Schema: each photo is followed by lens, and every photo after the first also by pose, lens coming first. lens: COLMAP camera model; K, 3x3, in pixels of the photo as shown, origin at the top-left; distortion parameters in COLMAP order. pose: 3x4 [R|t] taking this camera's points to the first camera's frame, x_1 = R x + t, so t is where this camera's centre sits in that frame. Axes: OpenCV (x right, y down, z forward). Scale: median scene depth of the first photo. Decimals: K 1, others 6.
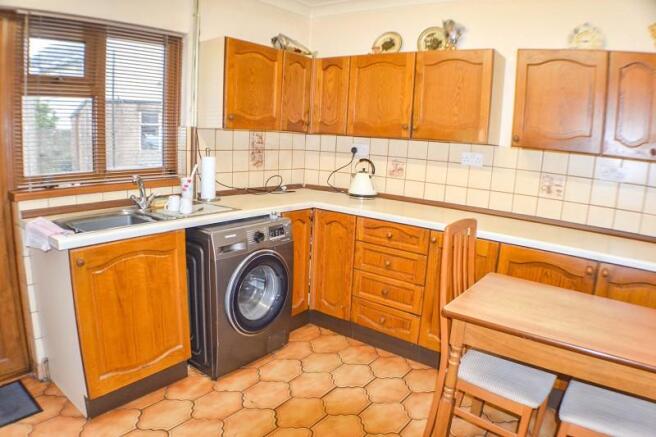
lens RADIAL K [[440.2, 0, 327.9], [0, 440.2, 231.2], [0, 0, 1]] dist [-0.211180, 0.042153]
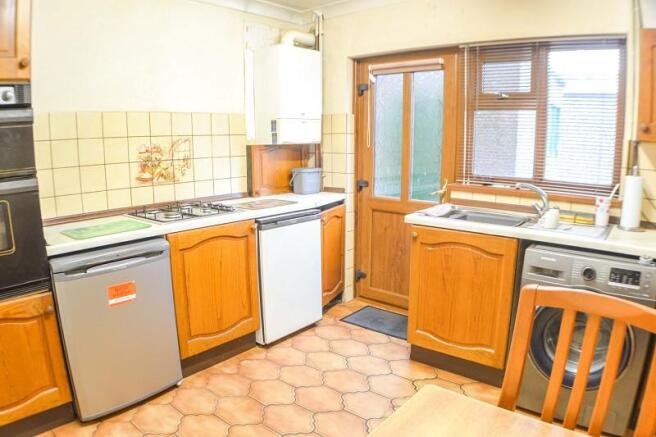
lens RADIAL K [[440.2, 0, 327.9], [0, 440.2, 231.2], [0, 0, 1]] dist [-0.211180, 0.042153]
pose [[-0.080702, 0.156231, -0.984418, 0.642737], [-0.208092, 0.963235, 0.169929, -0.095260], [0.974774, 0.218563, -0.045225, 0.613768]]
